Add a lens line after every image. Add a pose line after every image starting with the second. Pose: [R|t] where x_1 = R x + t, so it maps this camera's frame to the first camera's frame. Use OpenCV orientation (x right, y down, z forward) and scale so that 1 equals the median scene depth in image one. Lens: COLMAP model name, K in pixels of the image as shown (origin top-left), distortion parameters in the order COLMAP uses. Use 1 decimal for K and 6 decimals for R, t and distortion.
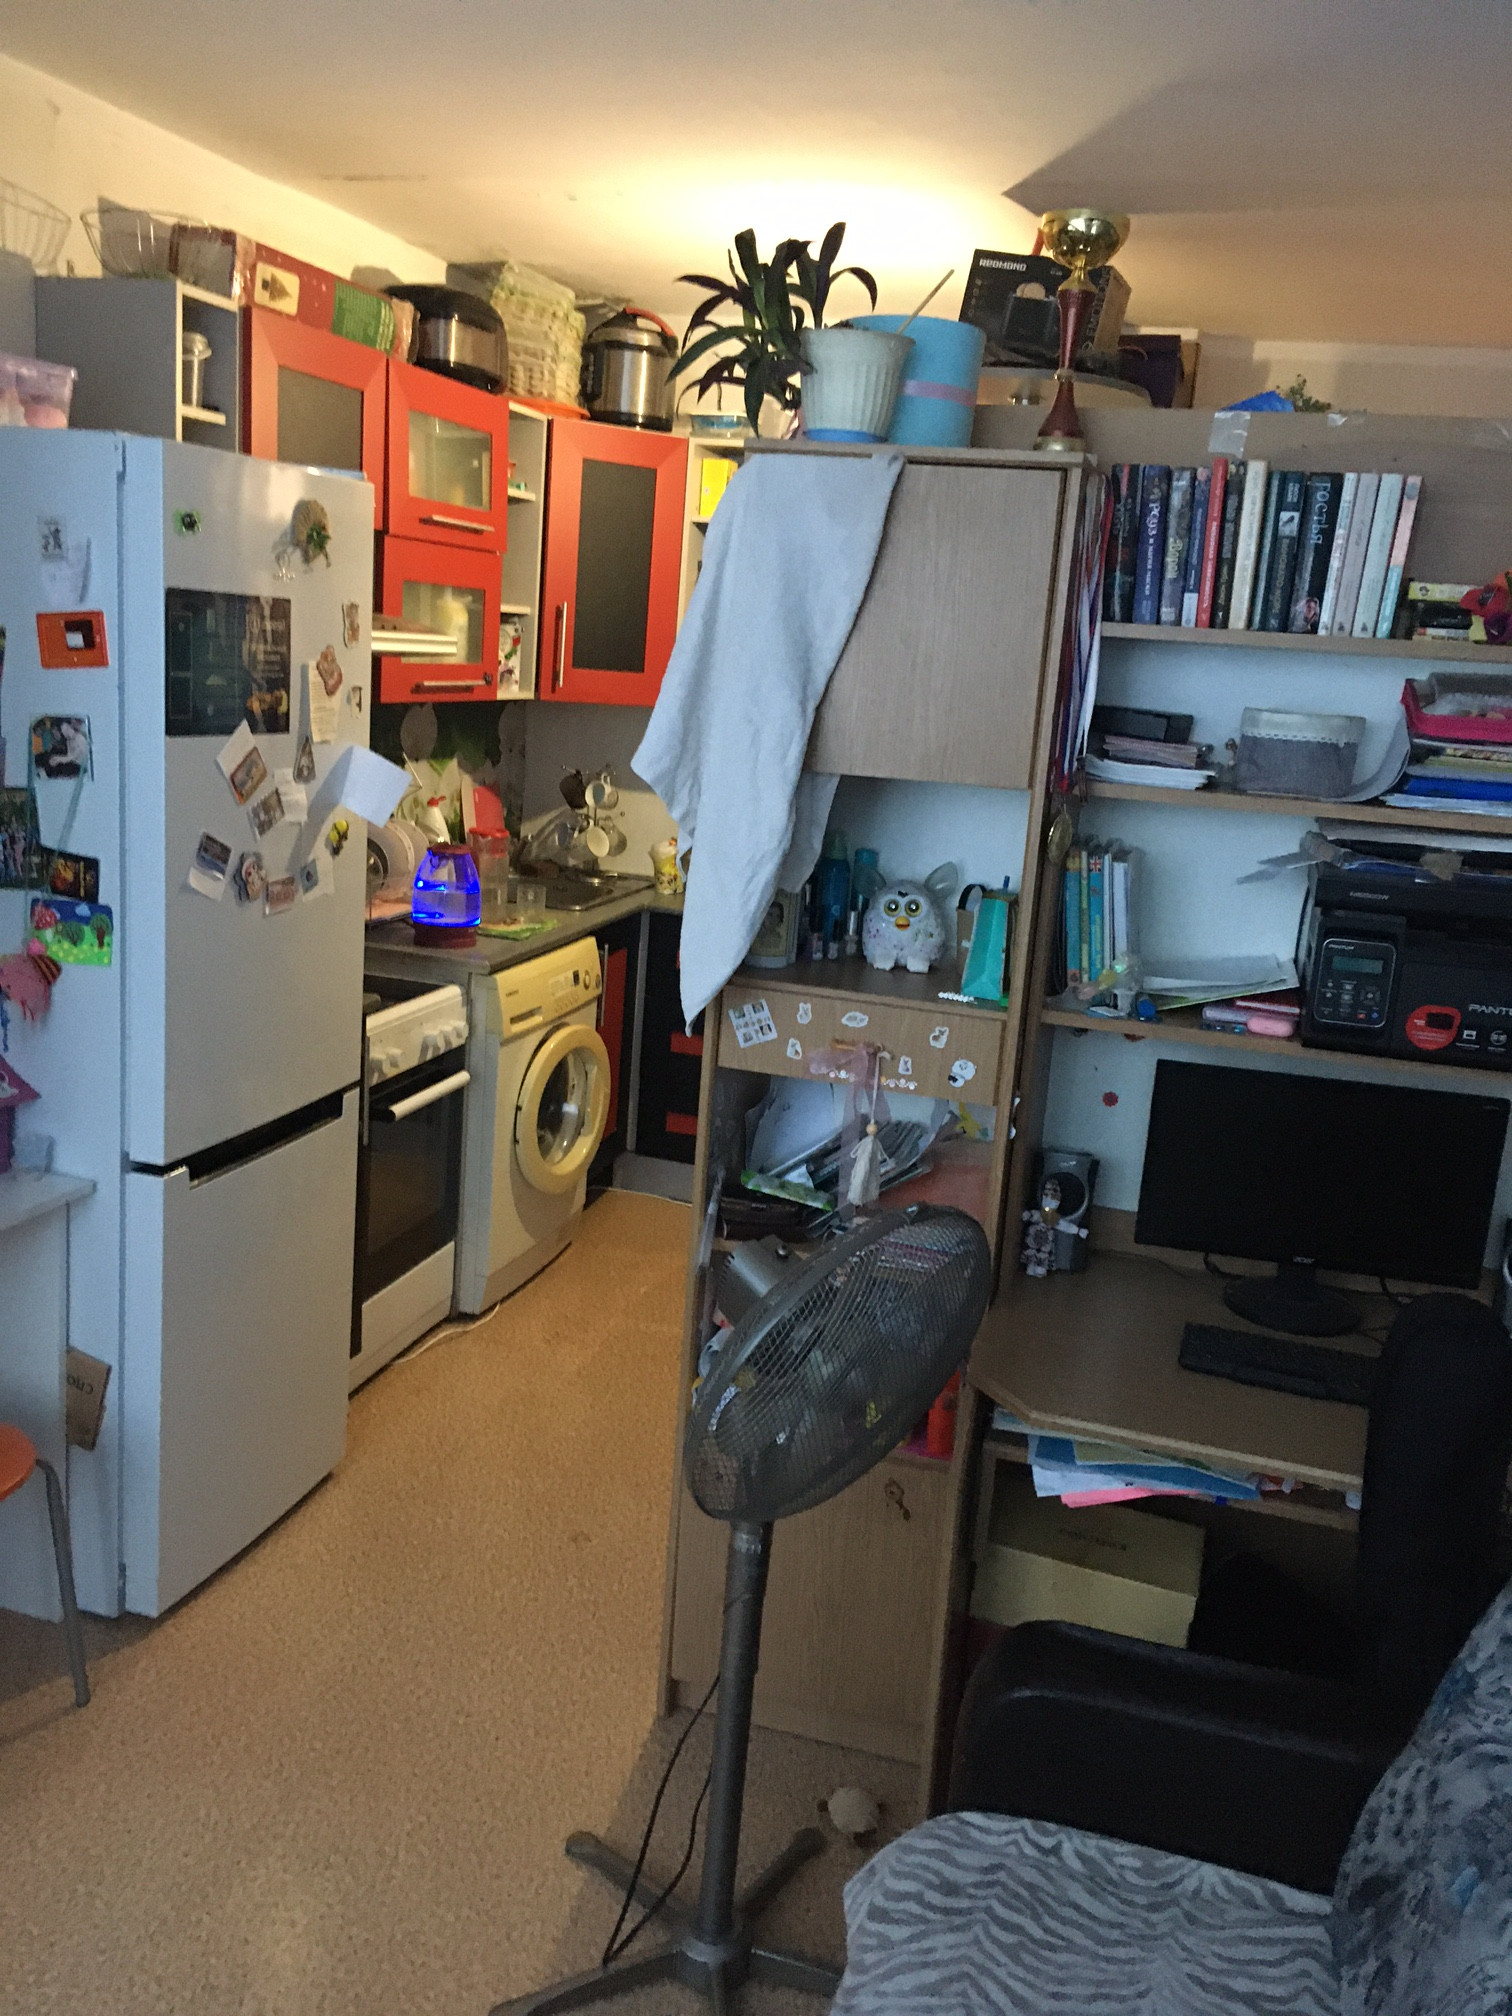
lens RADIAL K [[1715.7, 0, 734.3], [0, 1715.7, 1004.3], [0, 0, 1]] dist [0.094638, -0.133049]
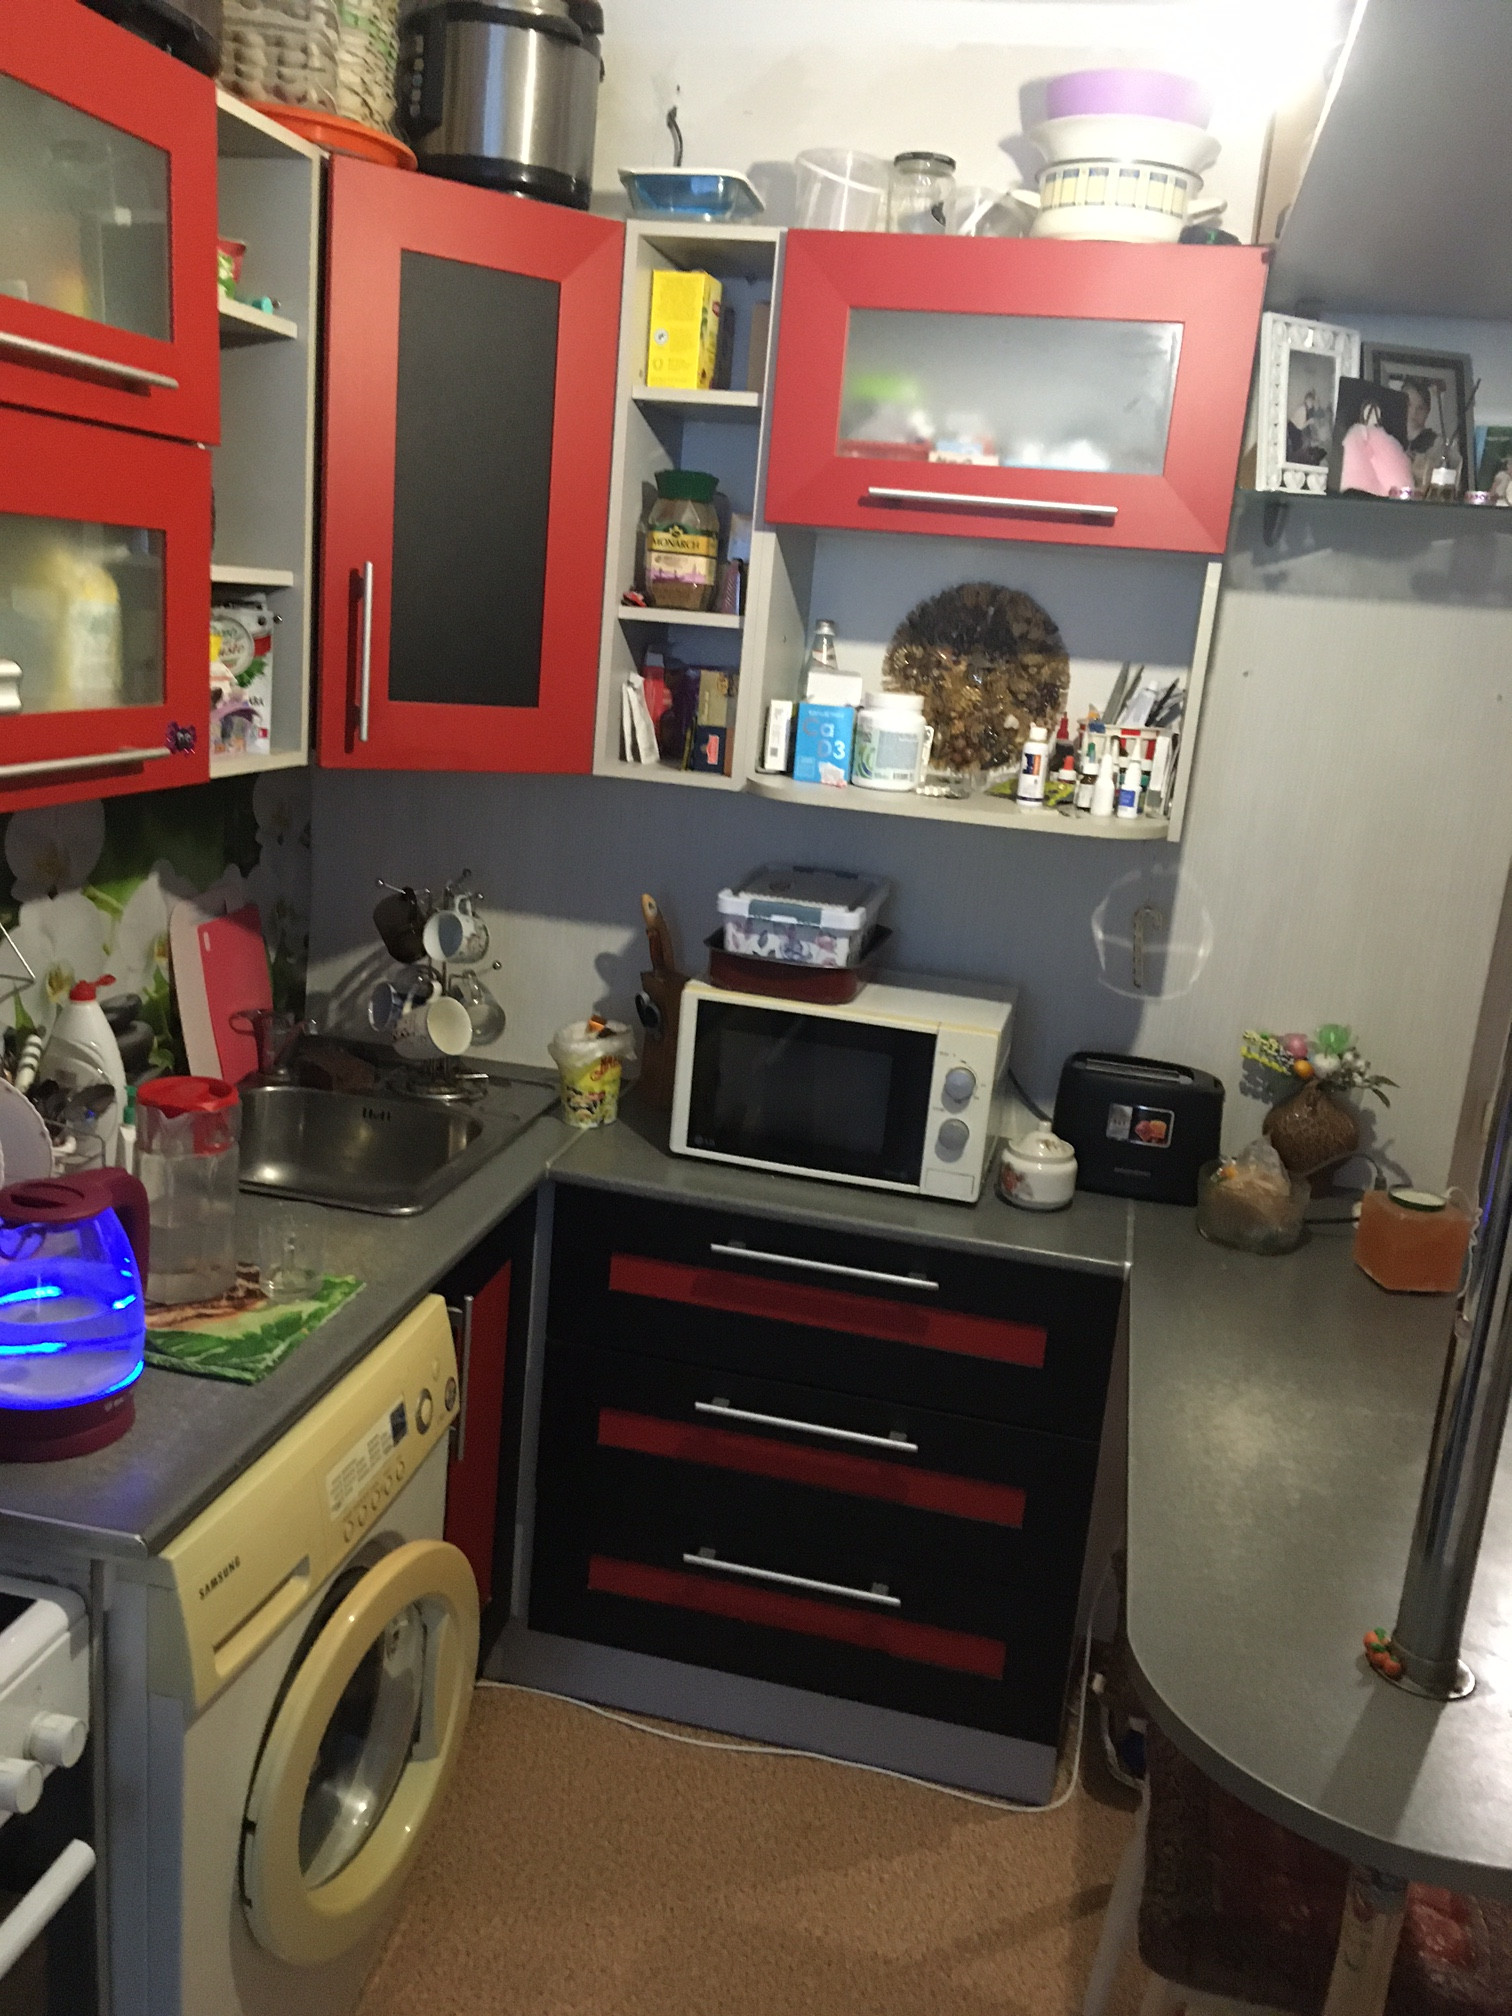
lens RADIAL K [[1715.7, 0, 752.0], [0, 1715.7, 1006.8], [0, 0, 1]] dist [0.094638, -0.133049]
pose [[0.996073, -0.012141, 0.087701, -0.037094], [0.009928, 0.999622, 0.025623, -0.122649], [-0.087979, -0.024651, 0.995817, 0.517540]]
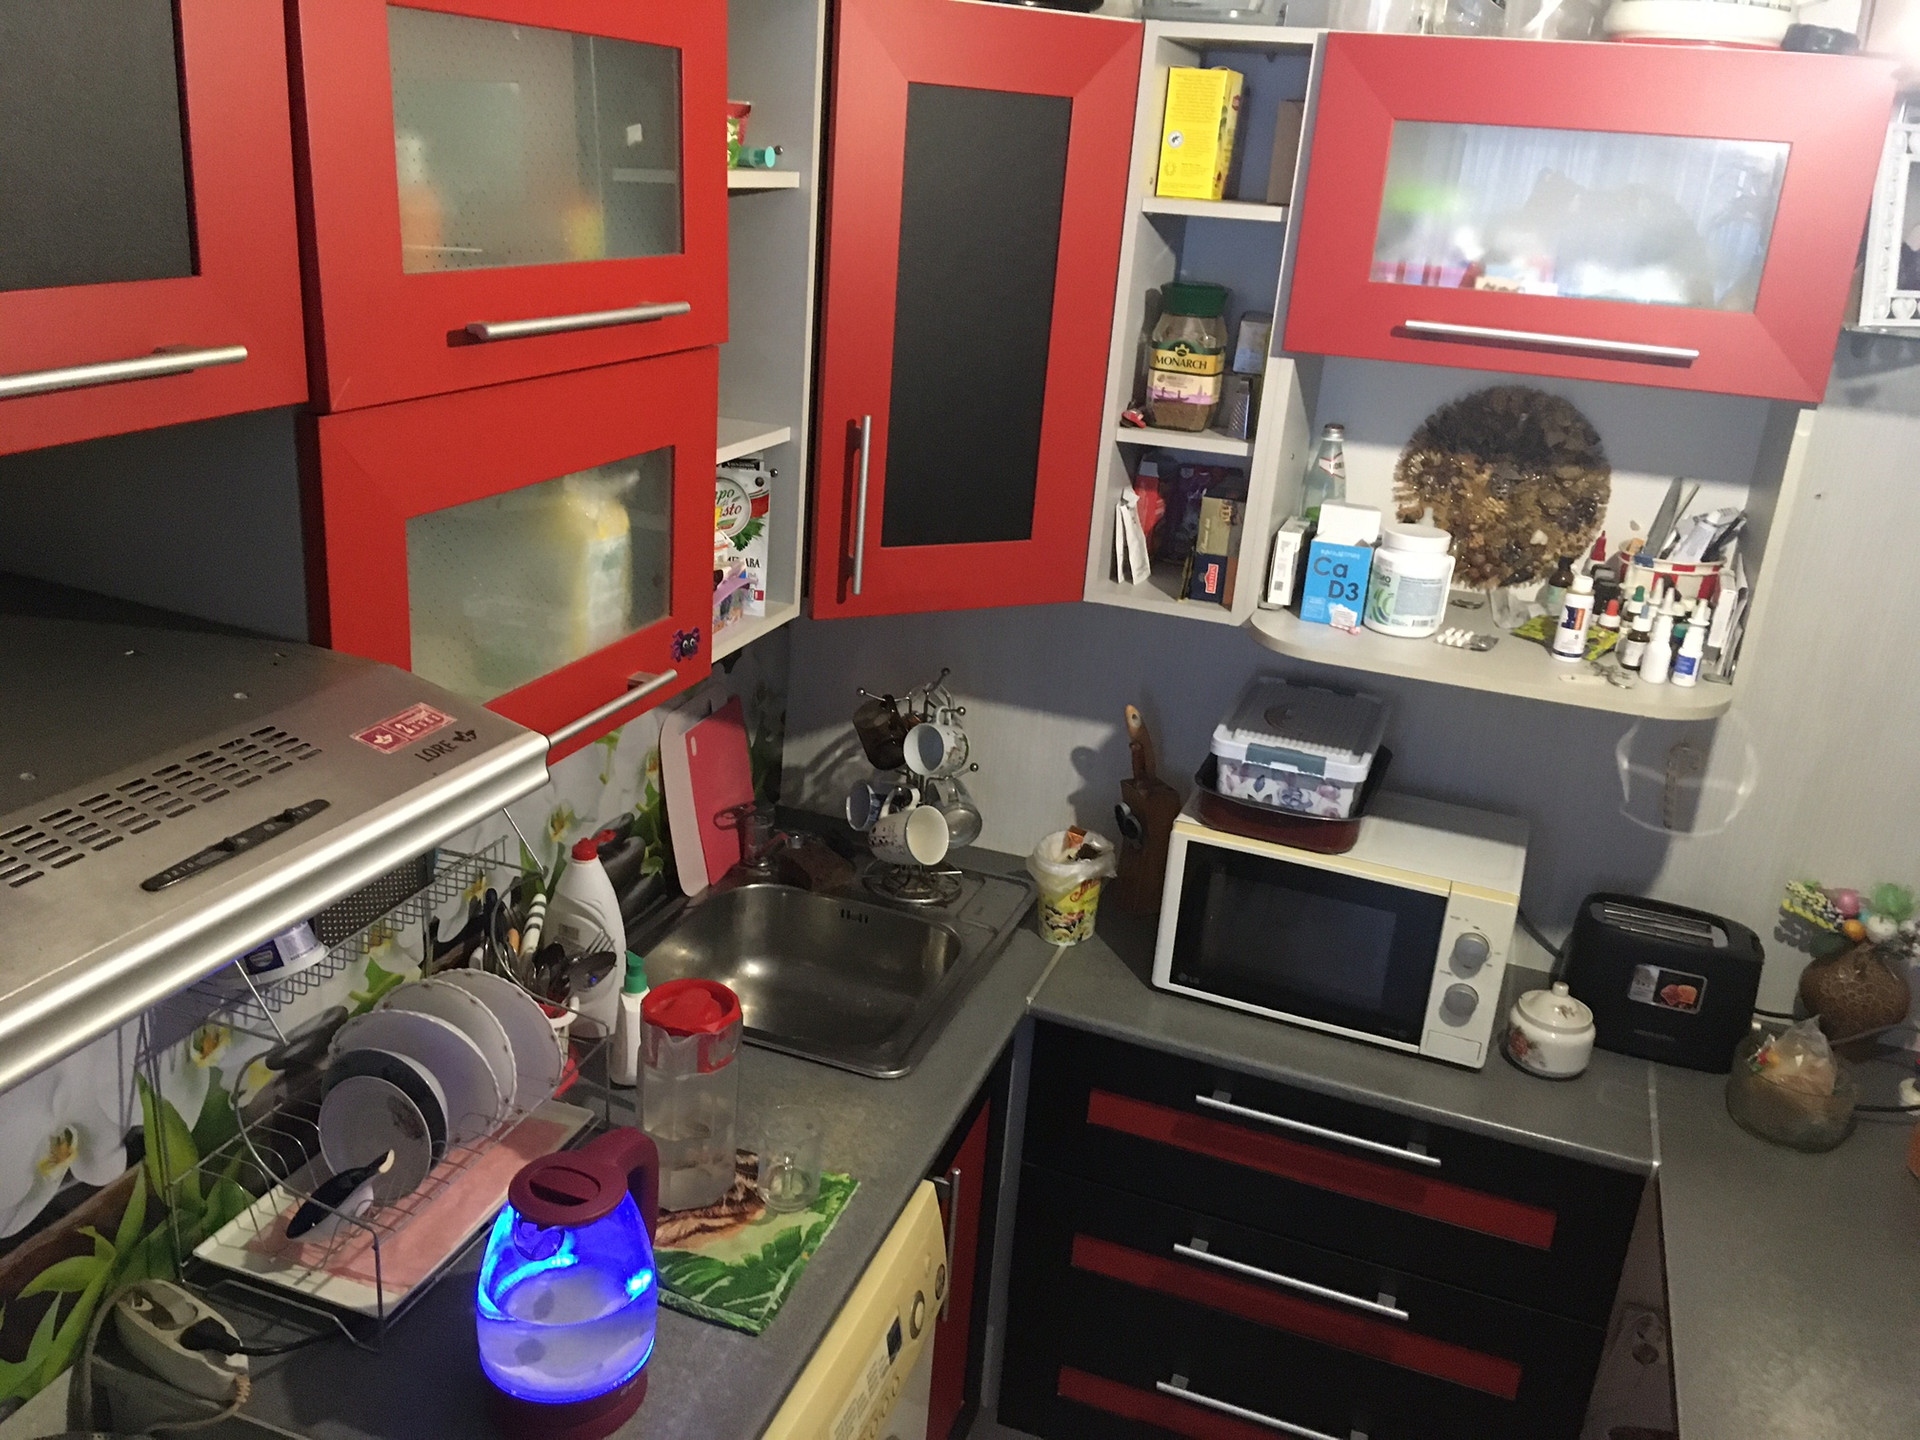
lens RADIAL K [[1634.0, 0, 935.1], [0, 1634.0, 725.1], [0, 0, 1]] dist [0.094638, -0.133049]
pose [[0.998747, 0.009717, -0.049091, -0.058374], [-0.003533, 0.992209, 0.124536, -0.204837], [0.049919, -0.124207, 0.991000, 0.564385]]
